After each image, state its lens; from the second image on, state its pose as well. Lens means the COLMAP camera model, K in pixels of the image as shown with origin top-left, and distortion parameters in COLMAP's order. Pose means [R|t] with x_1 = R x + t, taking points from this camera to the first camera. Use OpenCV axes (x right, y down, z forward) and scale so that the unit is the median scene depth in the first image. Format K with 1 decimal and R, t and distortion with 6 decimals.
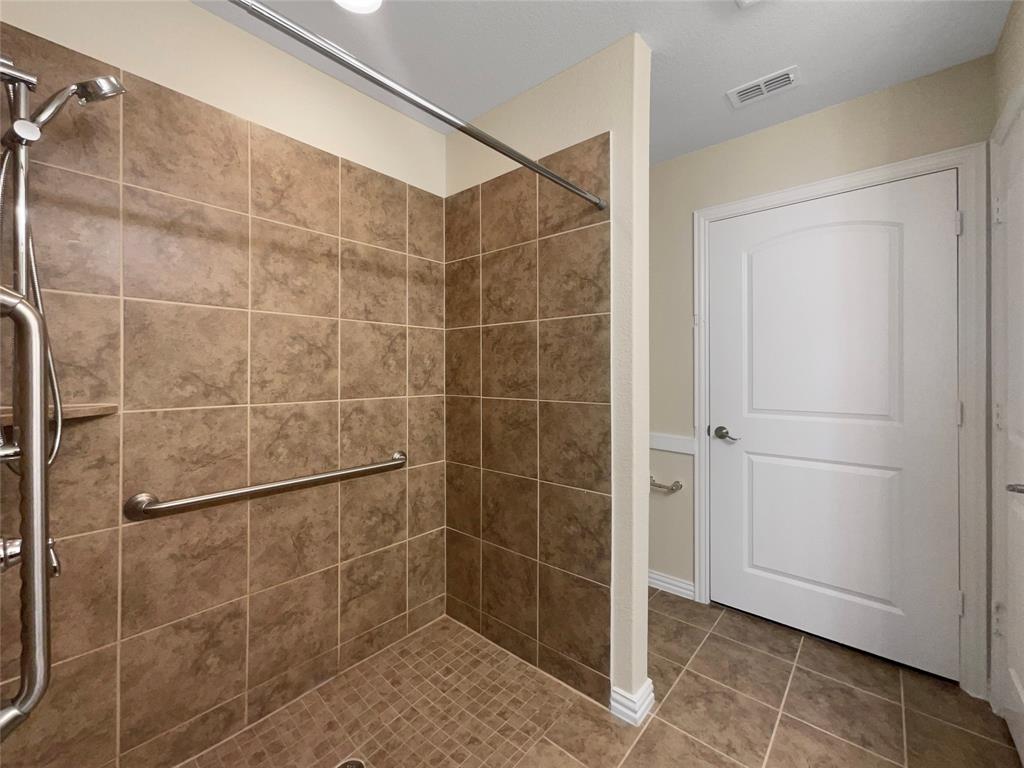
lens RADIAL K [[423.2, 0, 505.5], [0, 423.2, 373.5], [0, 0, 1]] dist [-0.006578, 0.001024]
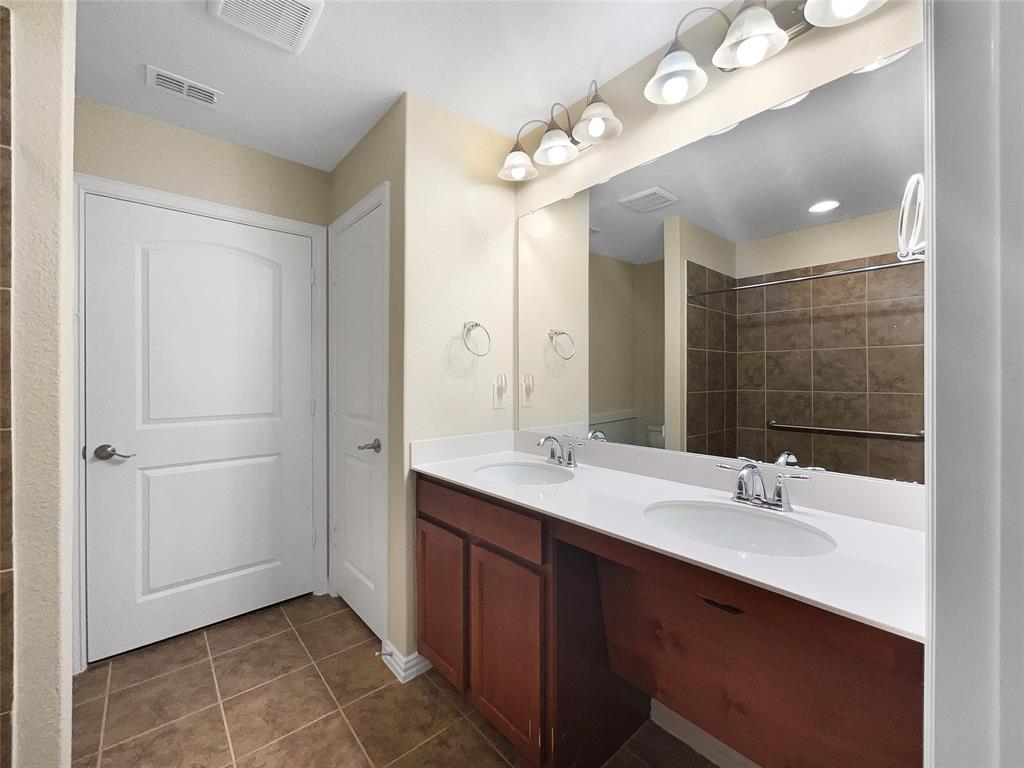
lens RADIAL K [[423.2, 0, 505.0], [0, 423.2, 379.7], [0, 0, 1]] dist [-0.006578, 0.001024]
pose [[0.120921, -0.005976, 0.992644, -0.264281], [0.006960, 0.999962, 0.005172, -0.001606], [-0.992638, 0.006284, 0.120959, 0.144643]]
